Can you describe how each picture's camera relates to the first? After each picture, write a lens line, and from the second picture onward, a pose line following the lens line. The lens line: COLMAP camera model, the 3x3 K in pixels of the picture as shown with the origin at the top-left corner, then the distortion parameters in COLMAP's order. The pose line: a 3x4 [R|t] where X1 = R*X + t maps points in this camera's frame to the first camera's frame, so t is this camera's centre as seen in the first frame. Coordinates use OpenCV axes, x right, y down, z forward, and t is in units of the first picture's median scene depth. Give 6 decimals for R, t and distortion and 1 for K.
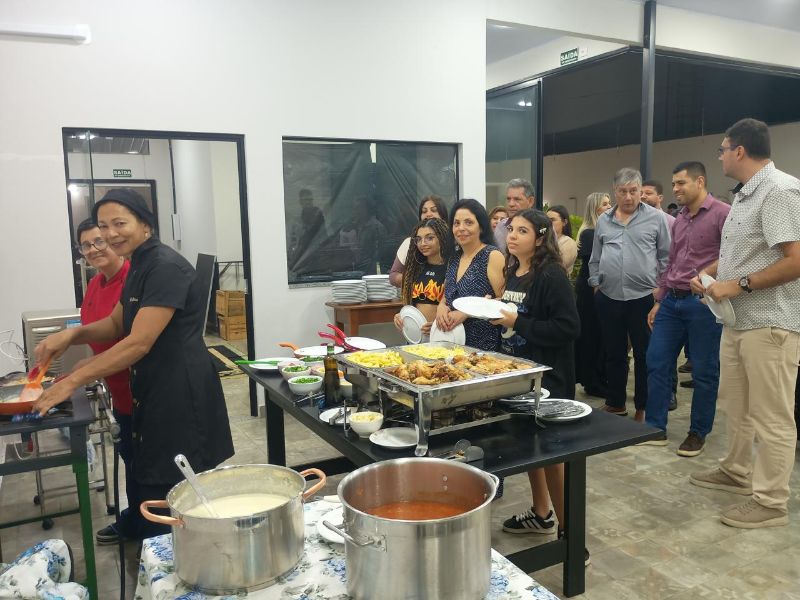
lens RADIAL K [[675.8, 0, 400.0], [0, 675.8, 300.0], [0, 0, 1]] dist [0.053939, -0.077403]
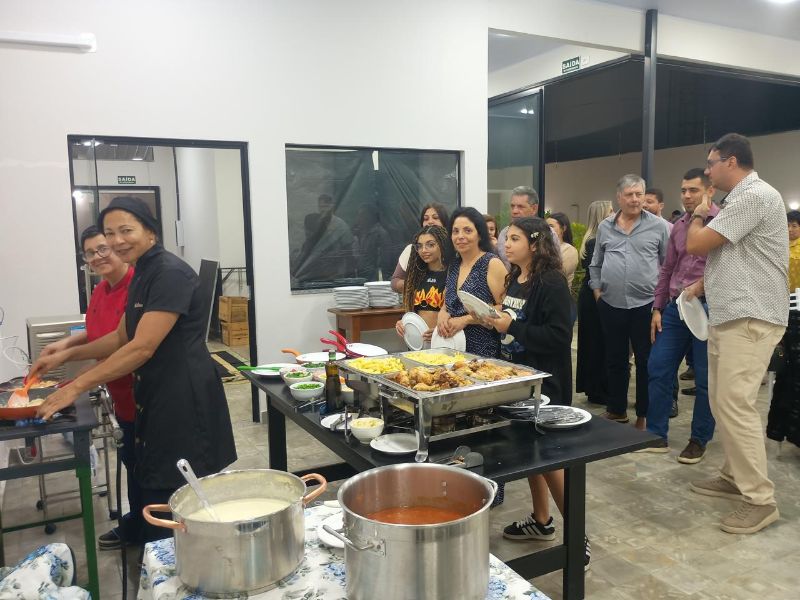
lens RADIAL K [[675.8, 0, 400.0], [0, 675.8, 300.0], [0, 0, 1]] dist [0.053939, -0.077403]
pose [[0.999988, 0.002637, -0.004053, 0.002424], [-0.002675, 0.999952, -0.009414, -0.000559], [0.004028, 0.009425, 0.999947, -0.007769]]
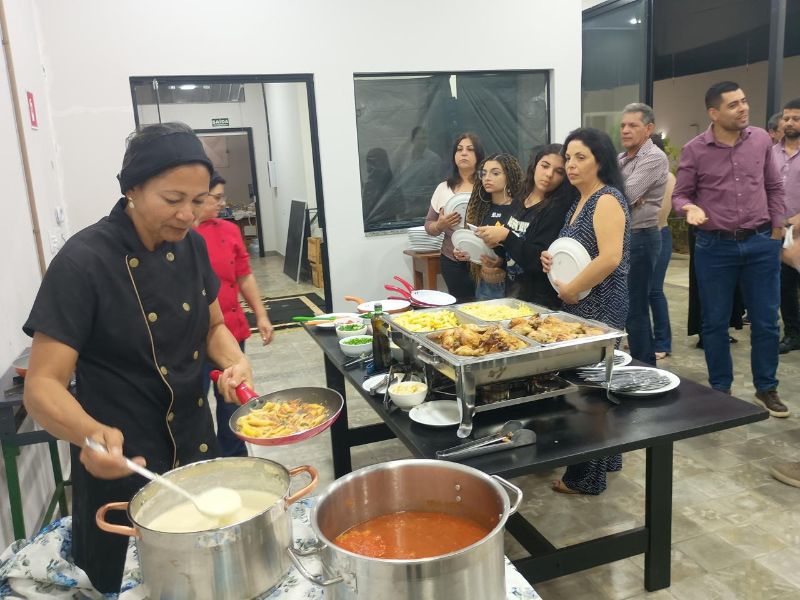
lens RADIAL K [[675.8, 0, 400.0], [0, 675.8, 300.0], [0, 0, 1]] dist [0.053939, -0.077403]
pose [[0.986928, -0.005640, -0.161065, 0.071744], [0.019547, 0.996198, 0.084892, -0.015351], [0.159974, -0.086931, 0.983286, 0.119037]]
